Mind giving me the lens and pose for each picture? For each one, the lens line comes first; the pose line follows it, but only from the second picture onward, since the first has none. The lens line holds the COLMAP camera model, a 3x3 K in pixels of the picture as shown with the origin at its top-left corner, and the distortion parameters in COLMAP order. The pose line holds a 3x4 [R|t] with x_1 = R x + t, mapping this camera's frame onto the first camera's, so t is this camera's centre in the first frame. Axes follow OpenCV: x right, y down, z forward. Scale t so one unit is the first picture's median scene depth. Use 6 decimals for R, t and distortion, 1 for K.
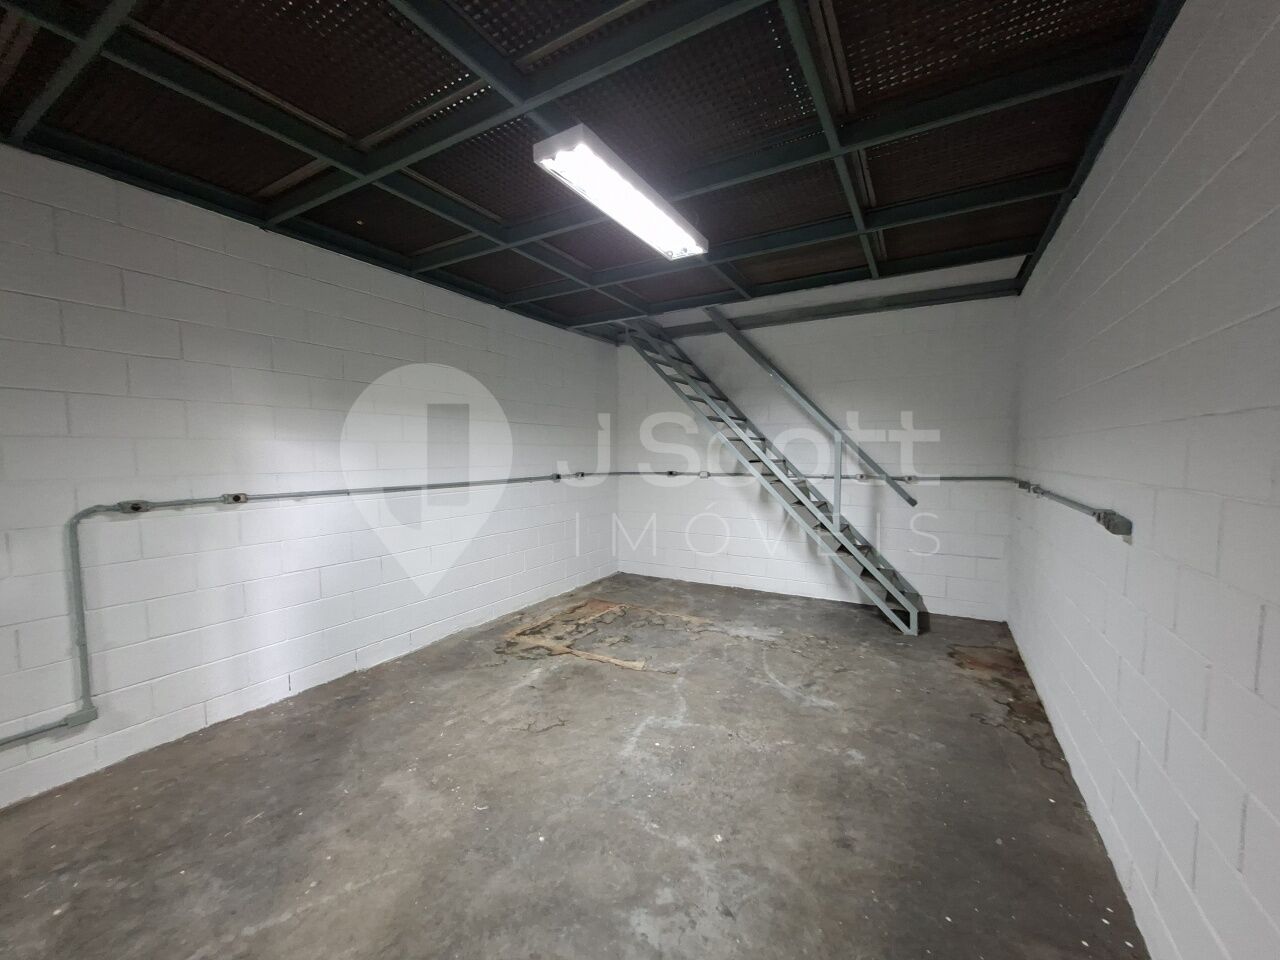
lens RADIAL K [[502.4, 0, 636.8], [0, 502.4, 482.8], [0, 0, 1]] dist [-0.005983, 0.003222]
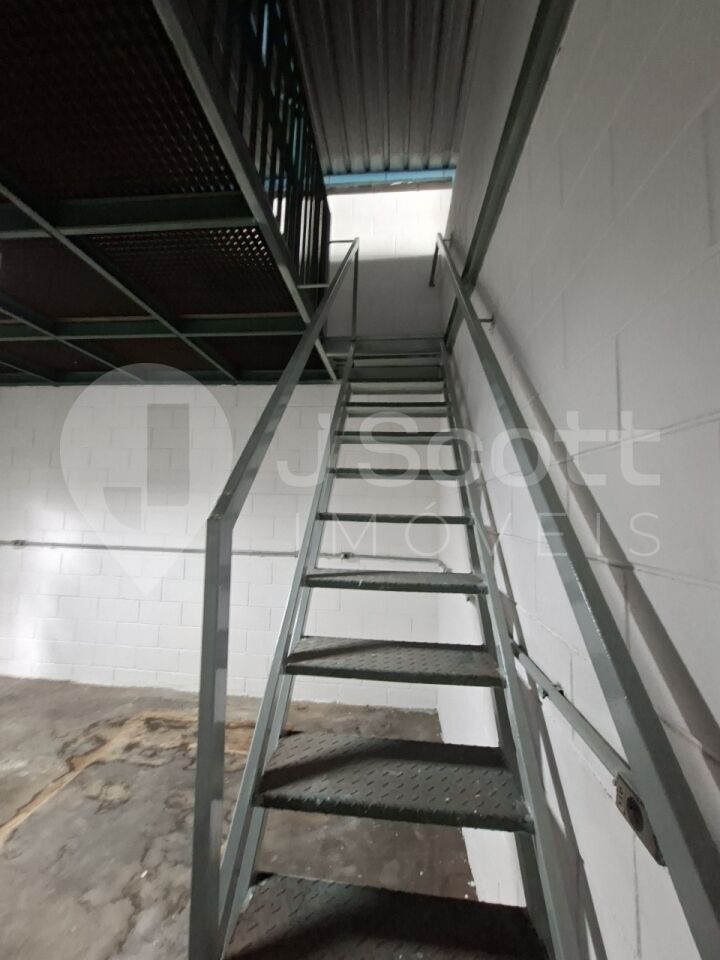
lens RADIAL K [[376.8, 0, 360.4], [0, 376.8, 472.3], [0, 0, 1]] dist [-0.005983, 0.003222]
pose [[0.428906, -0.074586, -0.900265, 0.628662], [-0.086724, 0.988583, -0.123220, -0.106909], [0.899177, 0.130924, 0.417541, 1.039450]]
